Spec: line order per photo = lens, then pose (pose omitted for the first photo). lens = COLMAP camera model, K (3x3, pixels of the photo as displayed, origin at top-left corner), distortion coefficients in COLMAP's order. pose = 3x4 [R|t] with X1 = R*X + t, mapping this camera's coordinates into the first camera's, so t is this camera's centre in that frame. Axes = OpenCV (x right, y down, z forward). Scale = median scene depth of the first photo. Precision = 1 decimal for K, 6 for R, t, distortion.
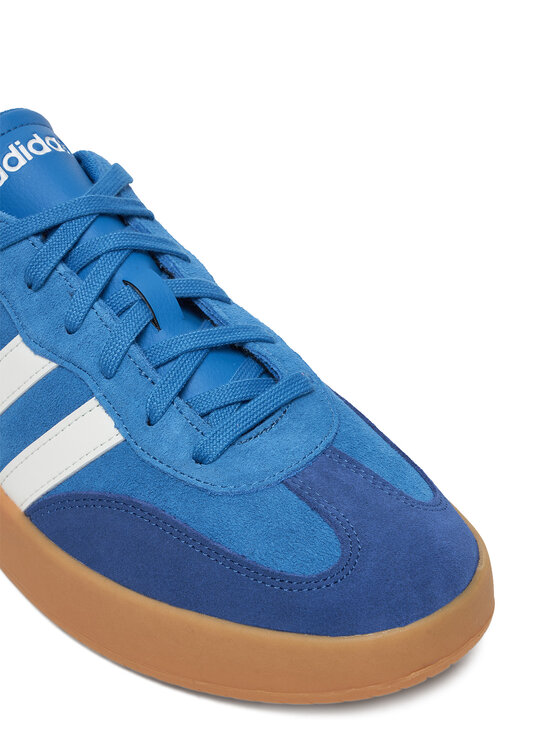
lens RADIAL K [[1418.1, 0, 280.1], [0, 1418.1, 372.3], [0, 0, 1]] dist [-0.045041, 0.000000]
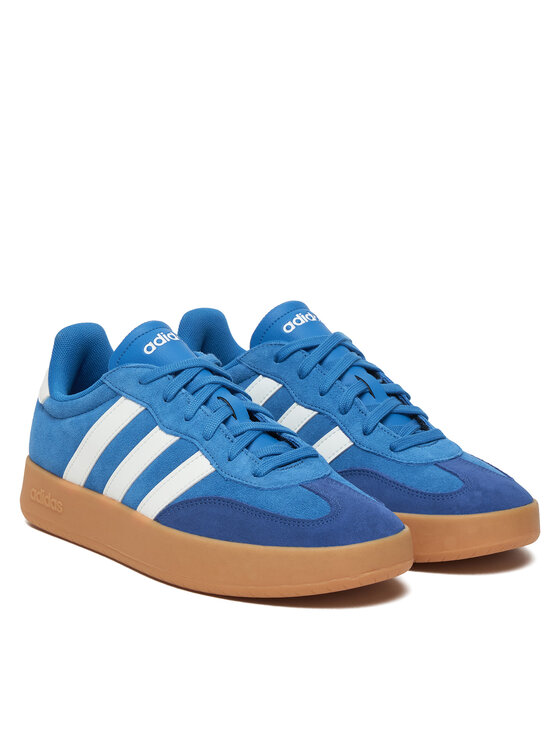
lens RADIAL K [[1775.6, 0, 280.0], [0, 1775.6, 373.2], [0, 0, 1]] dist [-0.017706, 0.000000]
pose [[0.999385, 0.030496, -0.017322, 0.010420], [-0.034814, 0.922364, -0.384749, 0.807629], [0.004244, 0.385115, 0.922859, -1.164292]]
